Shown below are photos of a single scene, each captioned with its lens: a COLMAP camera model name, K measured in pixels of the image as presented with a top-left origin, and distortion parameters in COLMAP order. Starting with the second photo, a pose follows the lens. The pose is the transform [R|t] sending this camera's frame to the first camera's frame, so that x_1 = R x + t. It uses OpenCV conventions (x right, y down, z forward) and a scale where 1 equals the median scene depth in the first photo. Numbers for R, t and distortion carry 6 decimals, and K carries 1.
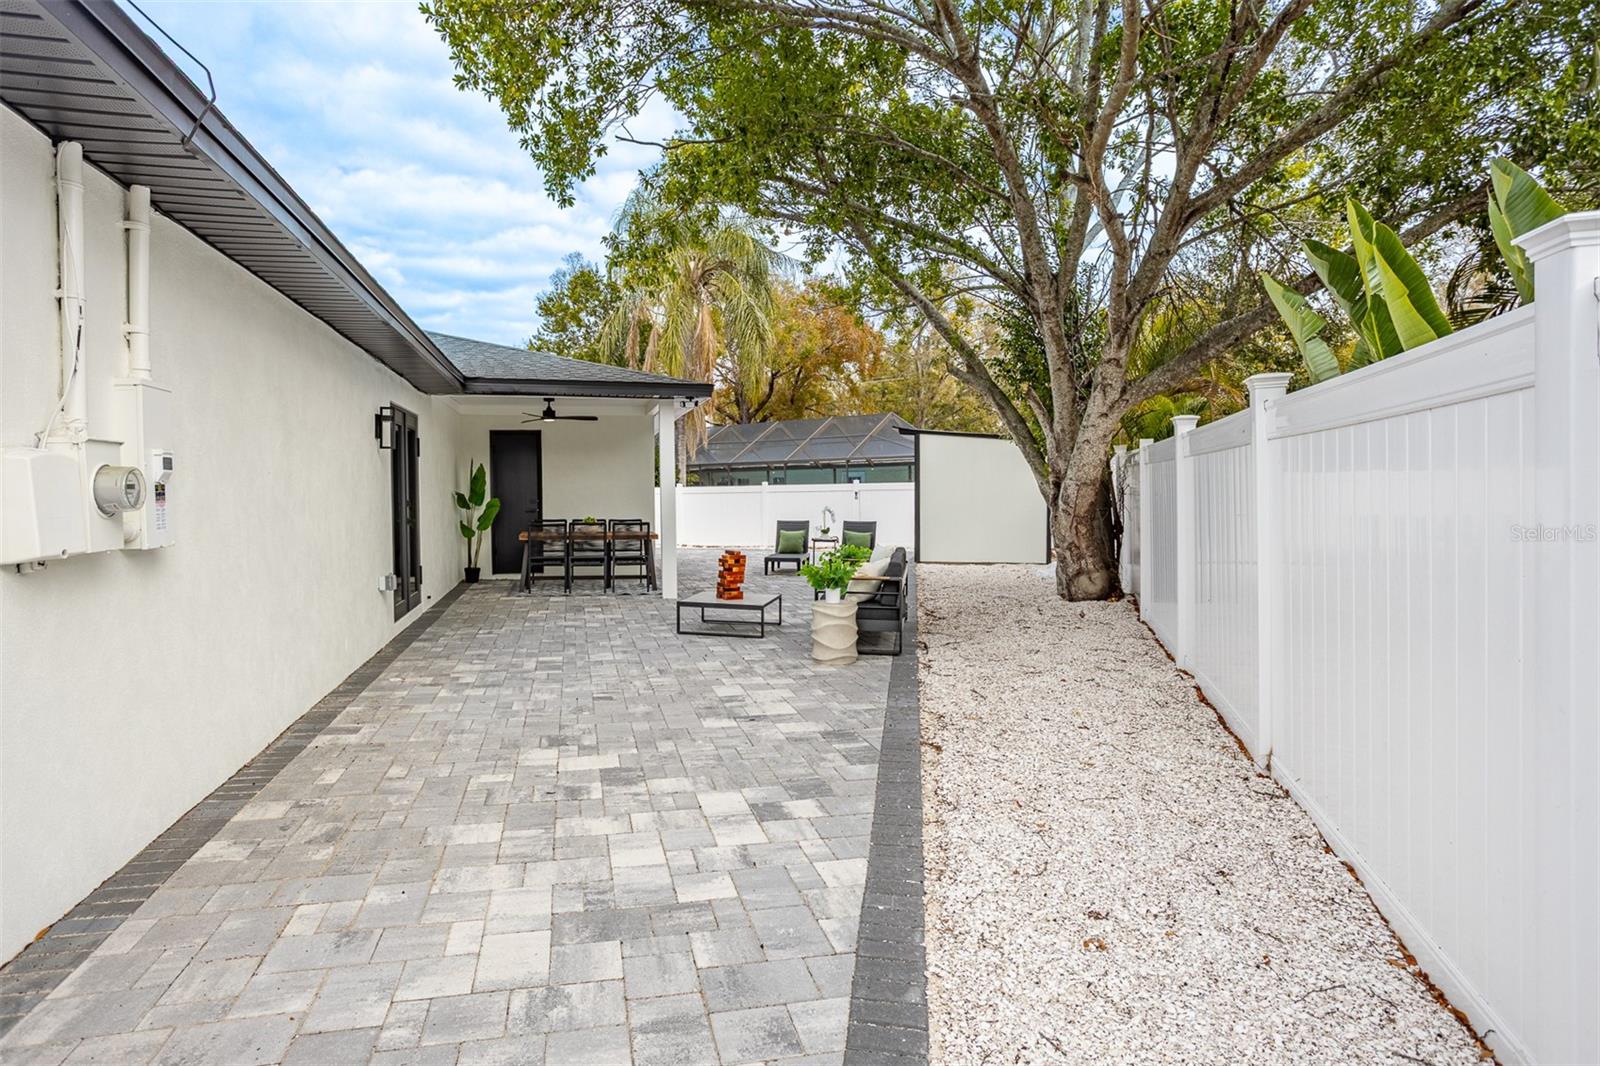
lens RADIAL K [[867.9, 0, 740.0], [0, 867.9, 475.3], [0, 0, 1]] dist [-0.044299, 0.008923]
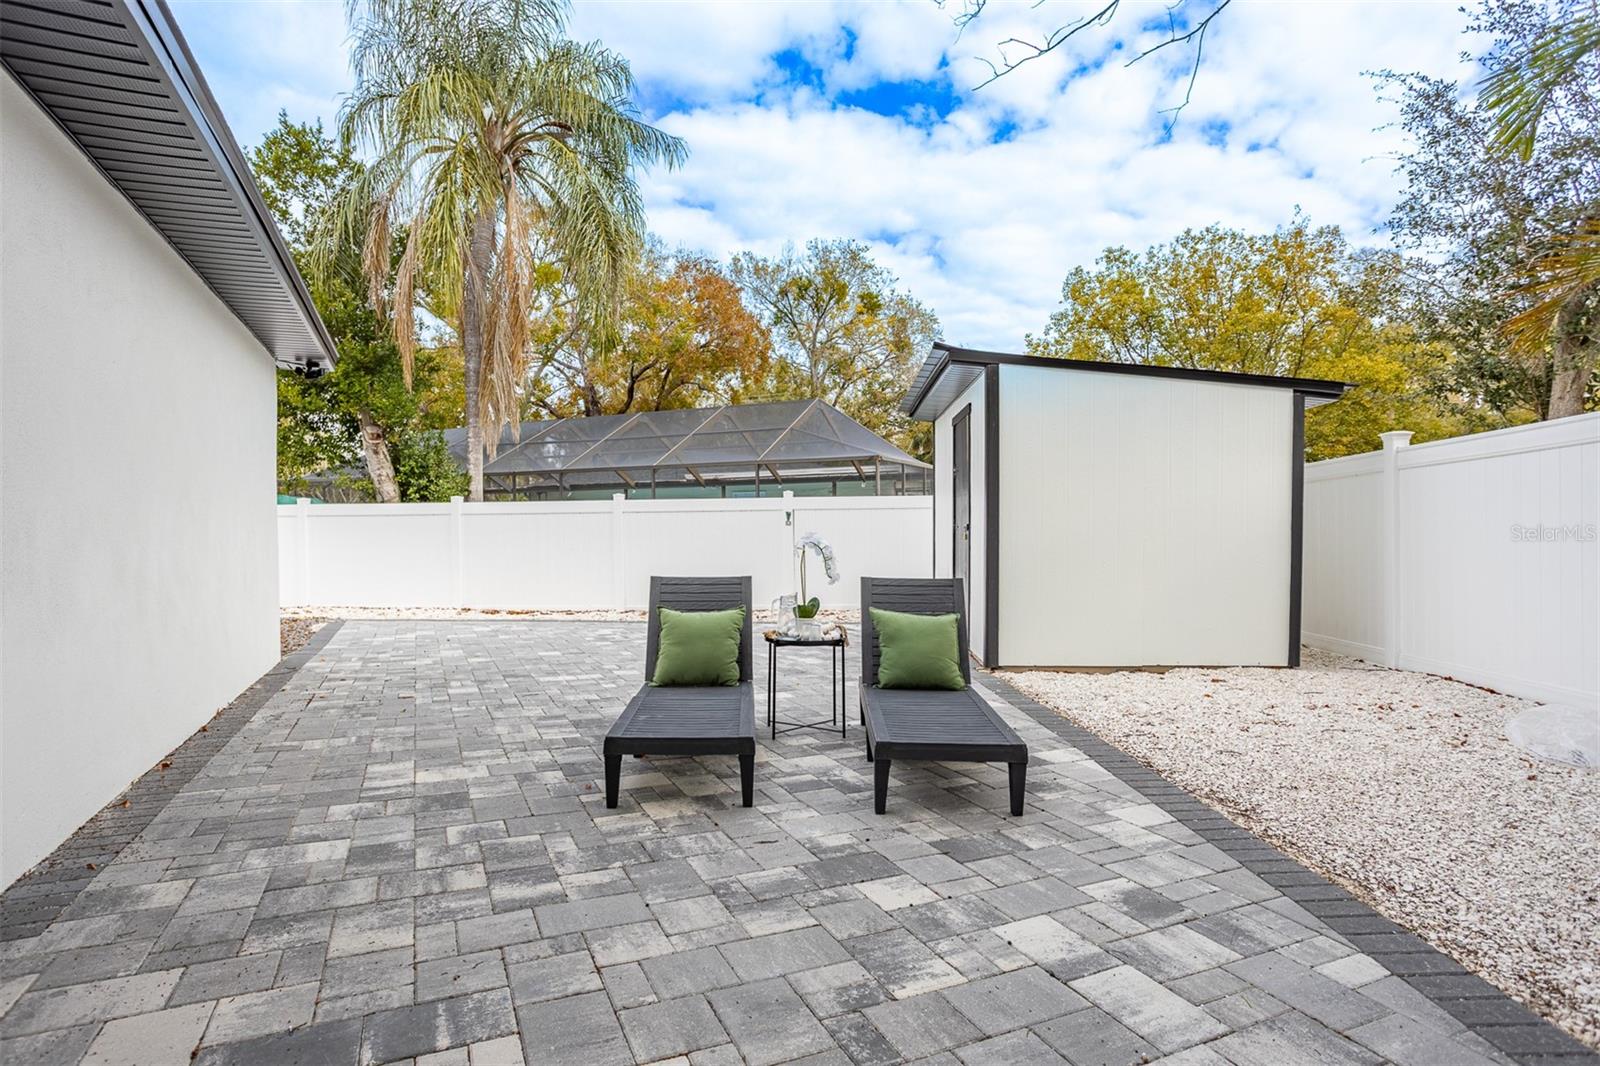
lens RADIAL K [[787.9, 0, 789.1], [0, 787.9, 521.1], [0, 0, 1]] dist [-0.013570, 0.005628]
pose [[0.972335, 0.006167, 0.233510, 0.030591], [-0.006966, 0.999972, 0.002599, 0.038255], [-0.233488, -0.004154, 0.972351, 0.891803]]
